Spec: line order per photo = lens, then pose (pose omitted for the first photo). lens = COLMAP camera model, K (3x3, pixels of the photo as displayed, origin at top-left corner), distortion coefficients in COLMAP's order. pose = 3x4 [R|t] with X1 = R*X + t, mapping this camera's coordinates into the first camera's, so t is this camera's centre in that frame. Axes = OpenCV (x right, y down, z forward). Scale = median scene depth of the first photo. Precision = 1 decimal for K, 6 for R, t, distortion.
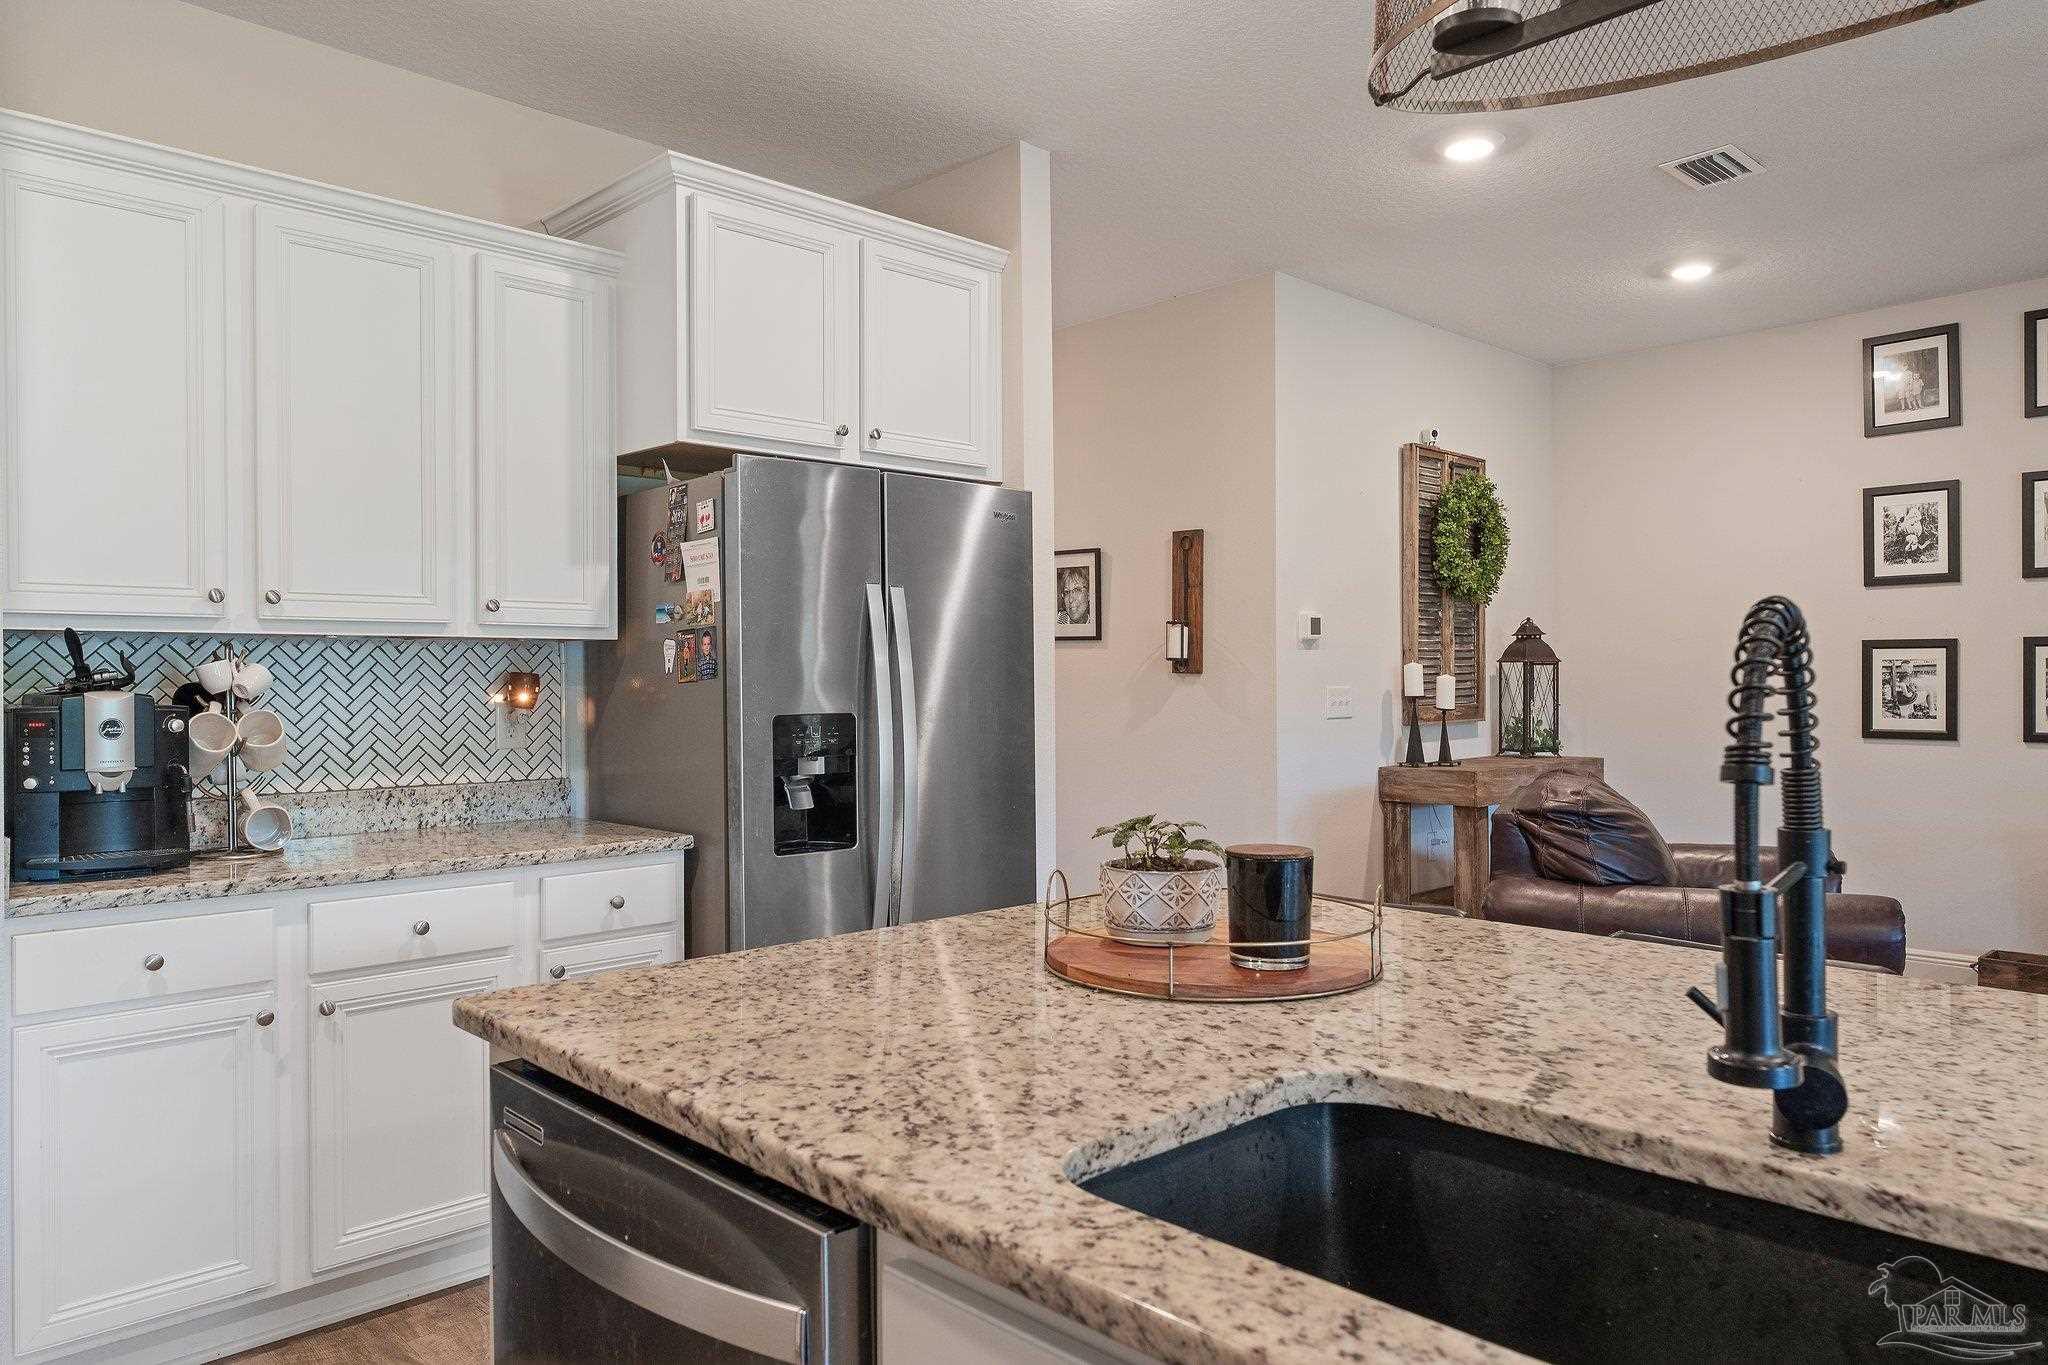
lens RADIAL K [[1361.3, 0, 1021.5], [0, 1361.3, 680.0], [0, 0, 1]] dist [0.002856, 0.000652]
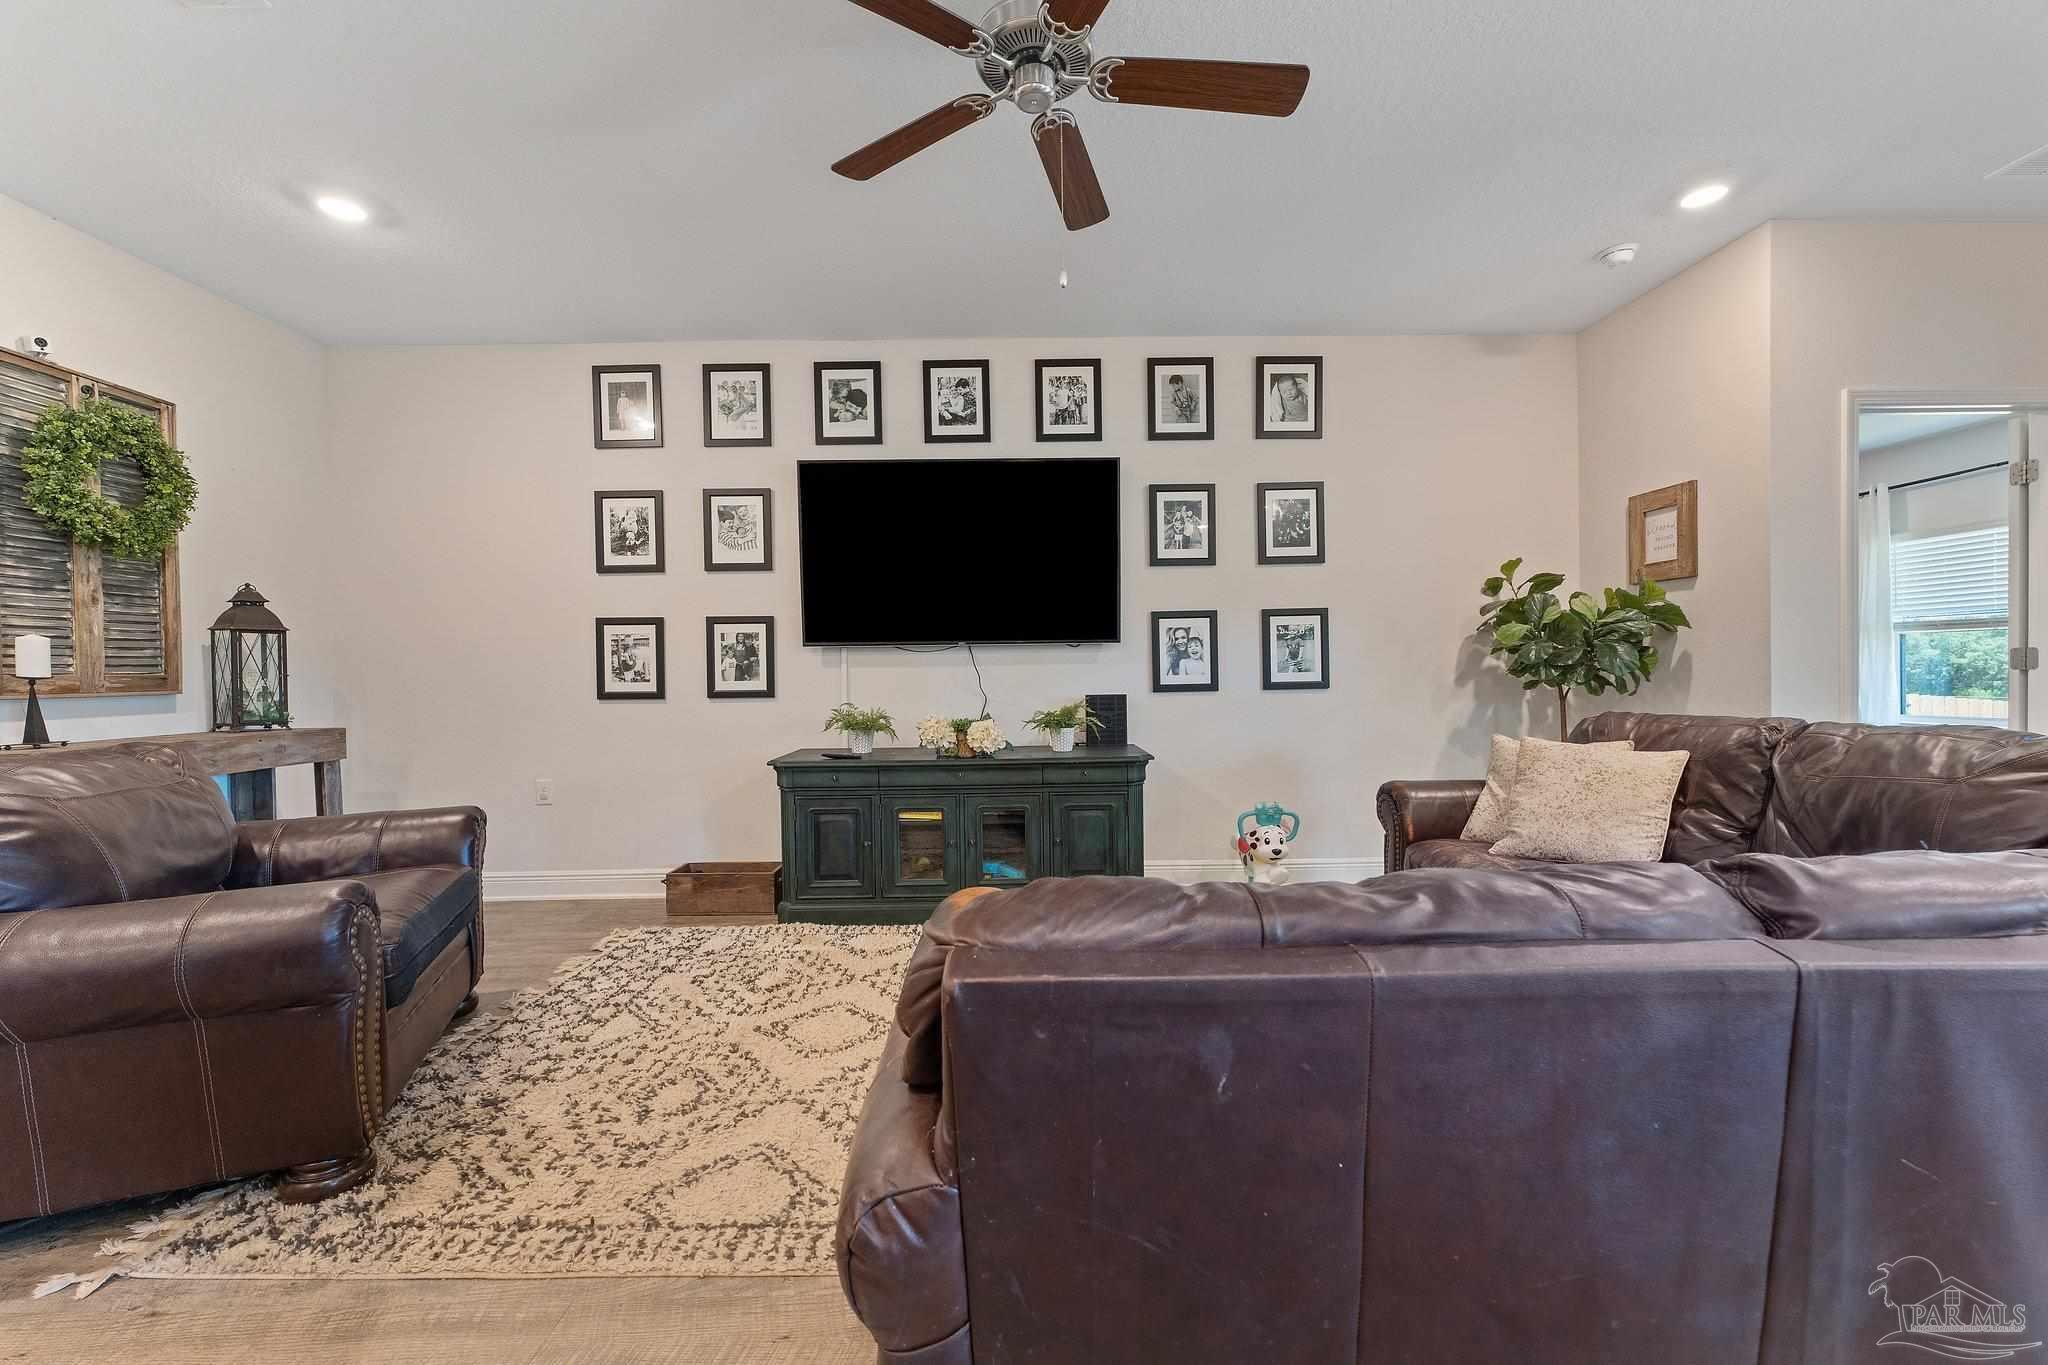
lens RADIAL K [[808.4, 0, 1020.3], [0, 808.4, 684.9], [0, 0, 1]] dist [0.002032, -0.000445]
pose [[0.685077, -0.014495, 0.728326, 0.446139], [0.010348, 0.999895, 0.010166, 0.033224], [-0.728397, 0.000572, 0.685155, 0.304115]]
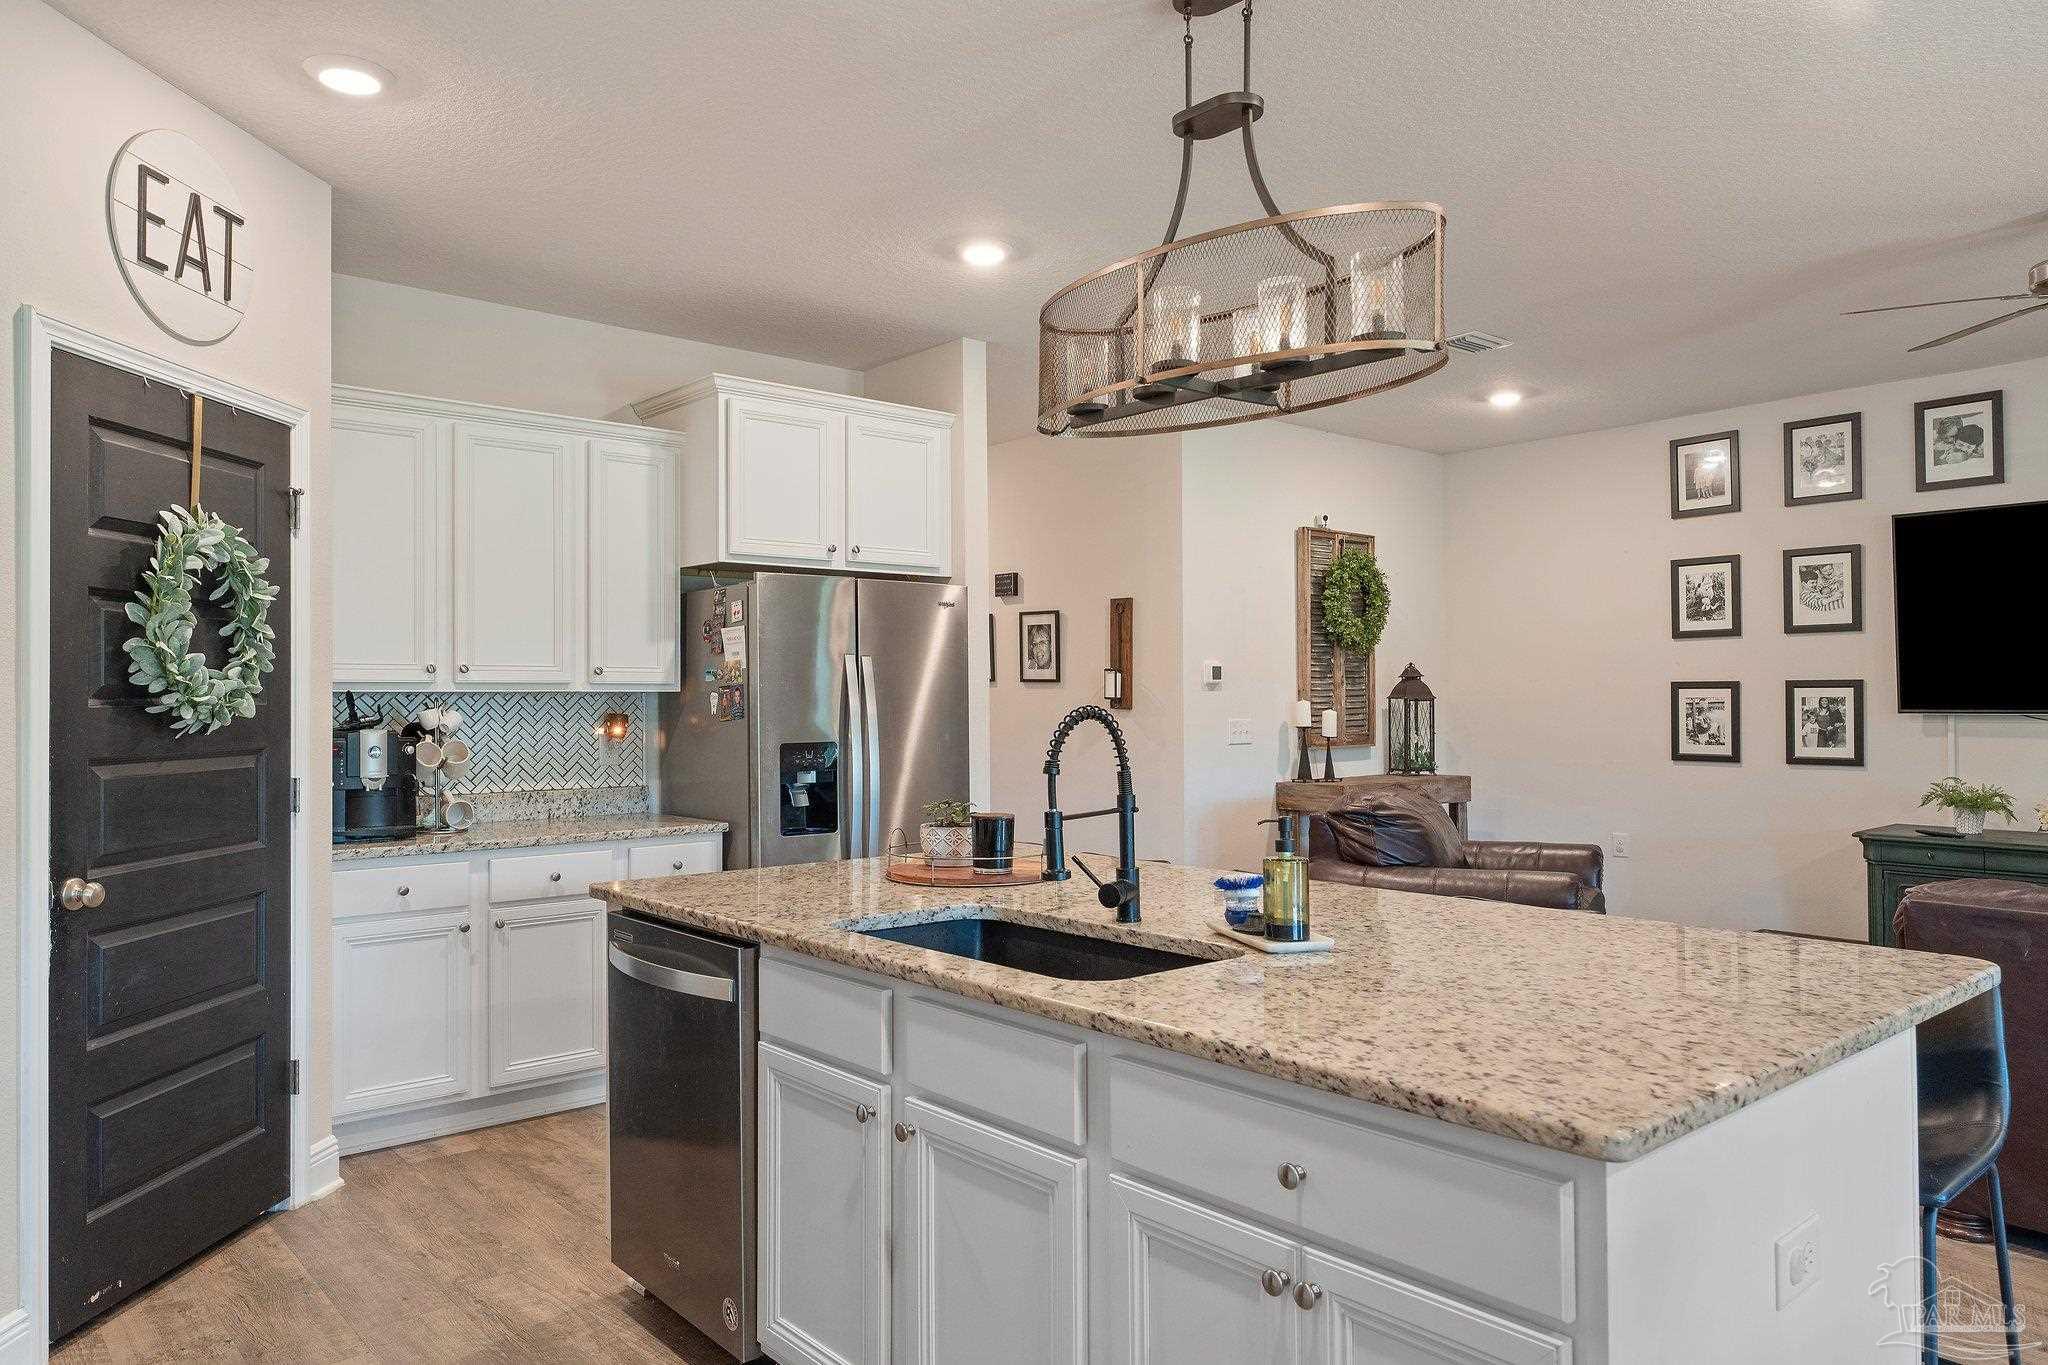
lens RADIAL K [[1356.0, 0, 1024.0], [0, 1356.0, 682.5], [0, 0, 1]] dist [0.007817, 0.000521]
pose [[0.998572, -0.000956, -0.053418, 0.117034], [0.000206, 0.999901, -0.014041, -0.014178], [0.053426, 0.014010, 0.998474, -0.341179]]
